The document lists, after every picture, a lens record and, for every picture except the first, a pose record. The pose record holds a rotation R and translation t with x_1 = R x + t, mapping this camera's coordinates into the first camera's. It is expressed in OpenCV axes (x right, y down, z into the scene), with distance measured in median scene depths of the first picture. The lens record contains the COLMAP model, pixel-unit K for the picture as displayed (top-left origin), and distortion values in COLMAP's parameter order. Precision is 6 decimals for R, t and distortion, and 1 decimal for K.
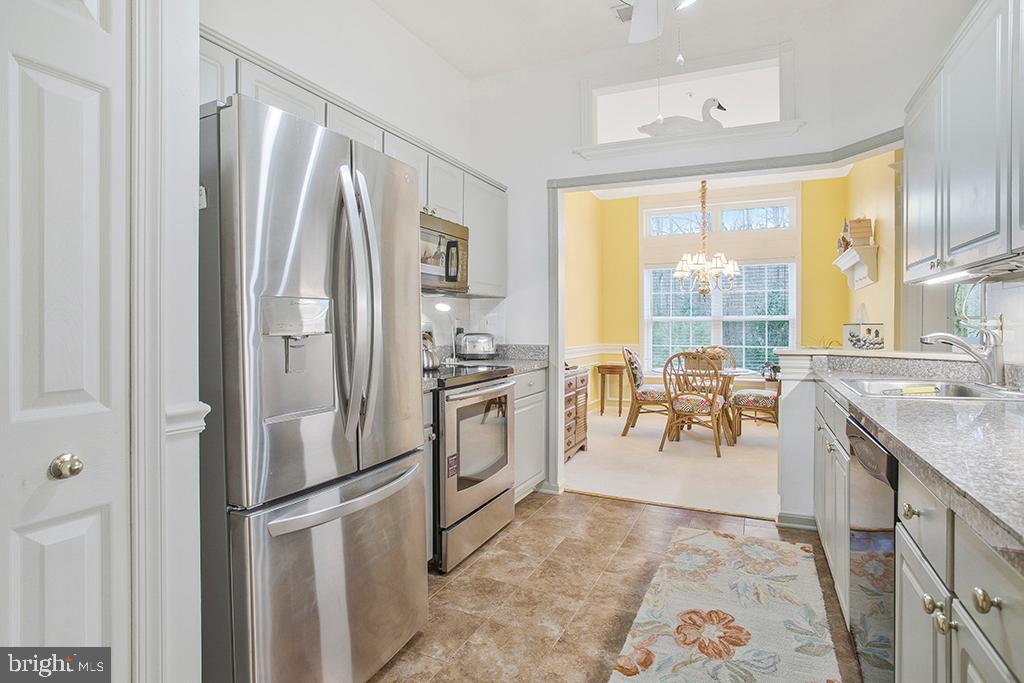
lens RADIAL K [[526.7, 0, 526.7], [0, 526.7, 317.9], [0, 0, 1]] dist [-0.028481, 0.007811]
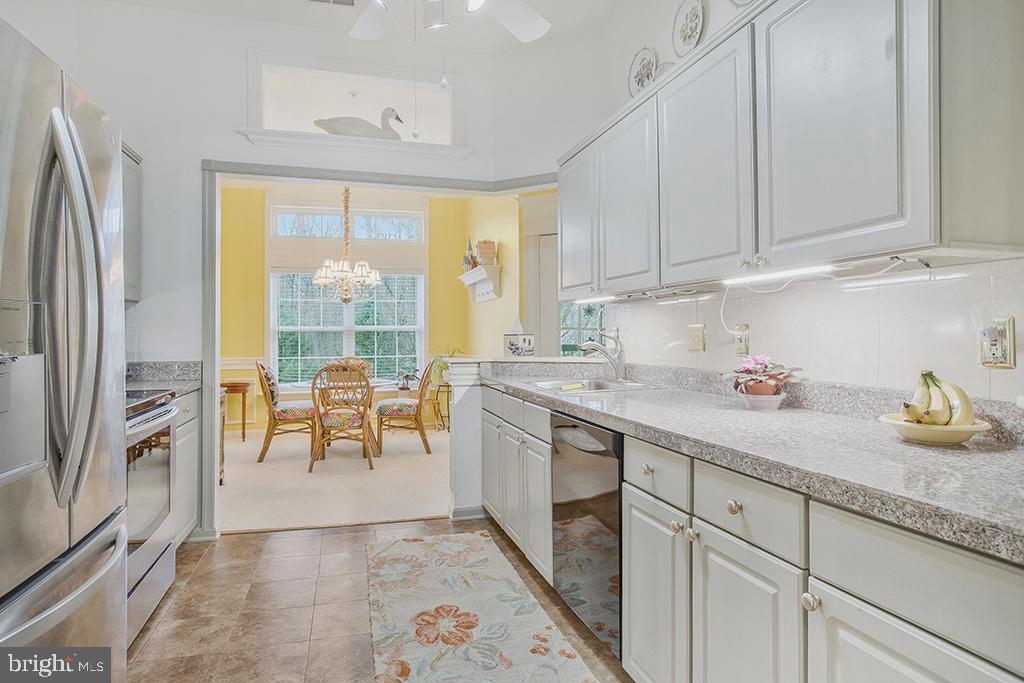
lens RADIAL K [[570.9, 0, 506.9], [0, 570.9, 334.0], [0, 0, 1]] dist [-0.019920, 0.013842]
pose [[0.773443, -0.003563, 0.633856, -0.169897], [-0.004708, 0.999924, 0.011365, -0.003371], [-0.633848, -0.011775, 0.773368, 0.016575]]
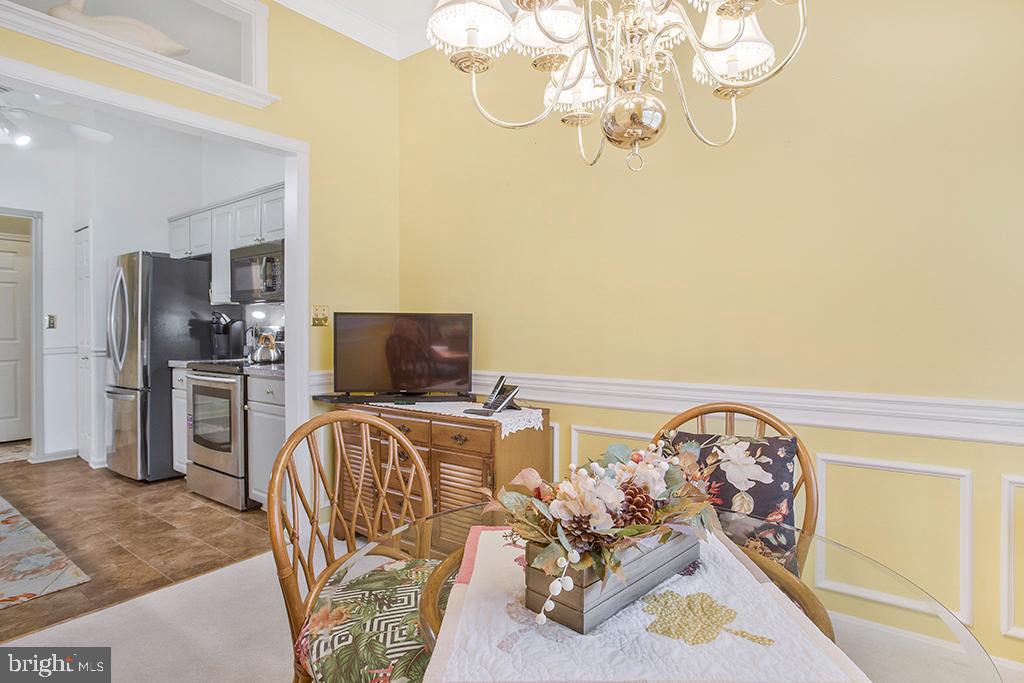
lens RADIAL K [[554.5, 0, 507.8], [0, 554.5, 331.0], [0, 0, 1]] dist [-0.041908, 0.013024]
pose [[-0.234131, 0.004969, -0.972192, 0.883759], [0.012334, 0.999922, 0.002141, 0.021118], [0.972127, -0.011490, -0.234174, 1.706834]]
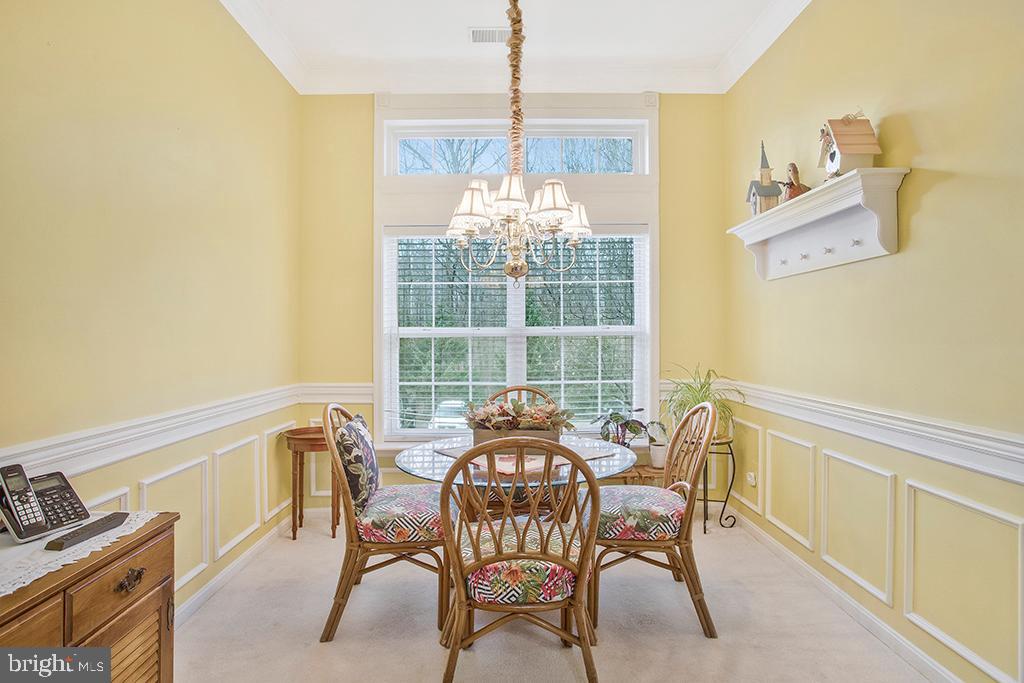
lens RADIAL K [[554.5, 0, 509.1], [0, 554.5, 341.0], [0, 0, 1]] dist [-0.041908, 0.013024]
pose [[0.910178, -0.006296, 0.414170, 0.251041], [-0.002267, 0.999794, 0.020180, -0.002729], [-0.414211, -0.019307, 0.909976, 1.035865]]
